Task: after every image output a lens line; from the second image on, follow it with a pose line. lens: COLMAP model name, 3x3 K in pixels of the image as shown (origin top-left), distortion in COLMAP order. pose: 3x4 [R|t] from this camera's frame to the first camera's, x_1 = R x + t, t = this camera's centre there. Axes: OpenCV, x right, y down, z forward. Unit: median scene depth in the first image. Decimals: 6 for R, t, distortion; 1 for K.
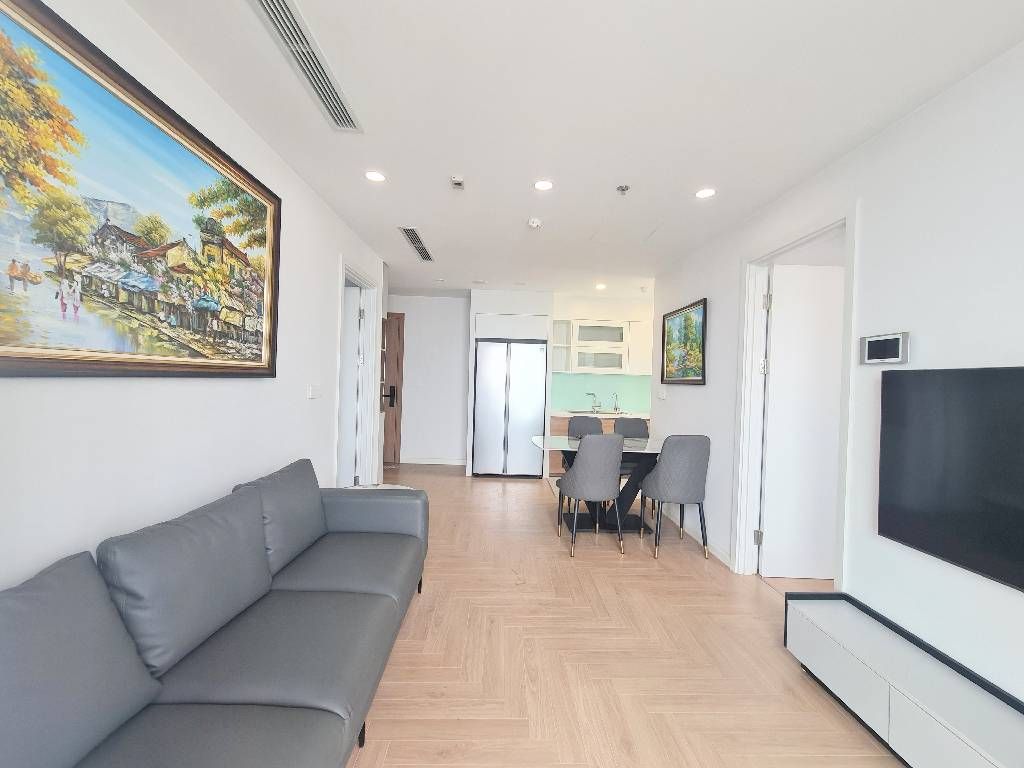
lens RADIAL K [[409.3, 0, 512.0], [0, 409.3, 384.0], [0, 0, 1]] dist [0.000261, -0.000036]
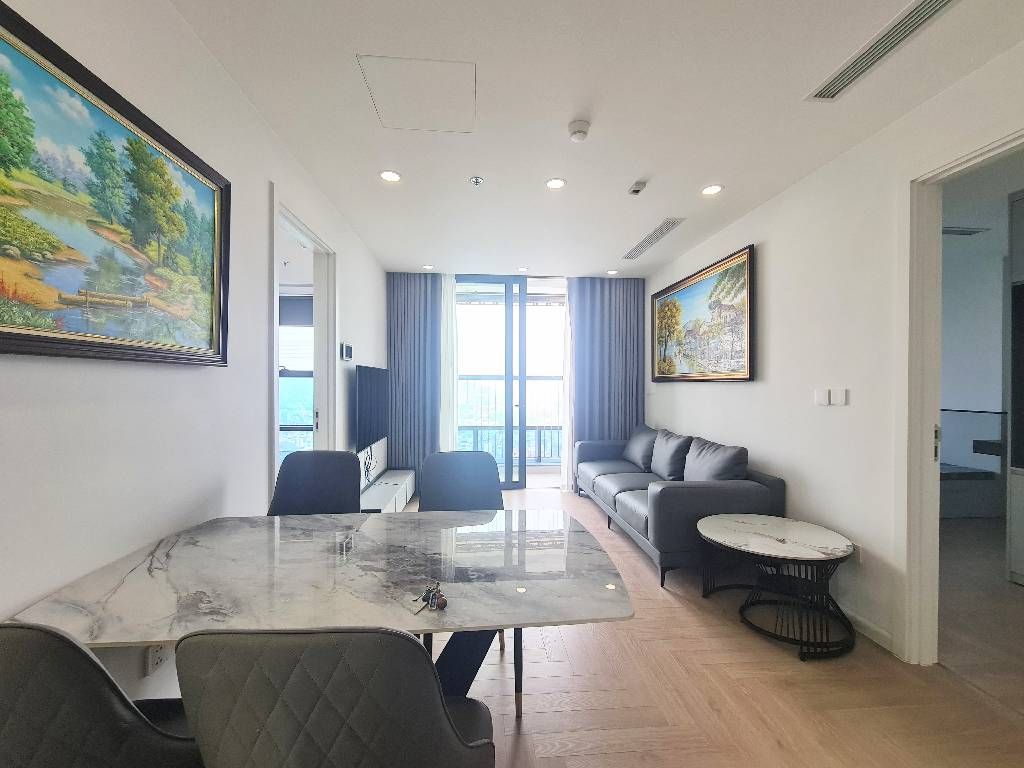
lens RADIAL K [[419.2, 0, 512.3], [0, 419.2, 390.8], [0, 0, 1]] dist [-0.001097, -0.000110]
pose [[-0.998030, -0.027828, -0.056229, 0.289659], [-0.029023, 0.999368, 0.020545, 0.013289], [0.055622, 0.022137, -0.998206, 2.572457]]
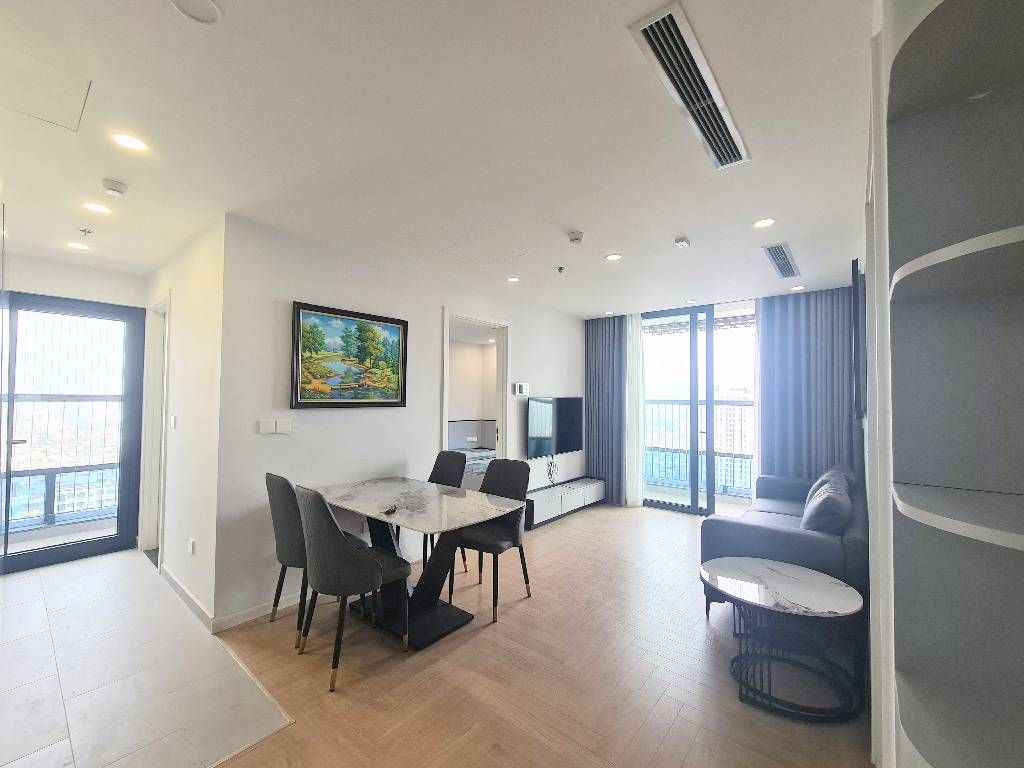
lens RADIAL K [[419.2, 0, 512.3], [0, 419.2, 390.8], [0, 0, 1]] dist [-0.001097, -0.000110]
pose [[-0.757973, -0.021089, 0.651945, -0.685794], [-0.020935, 0.999749, 0.008001, -0.090406], [-0.651950, -0.007584, -0.758224, 2.763442]]
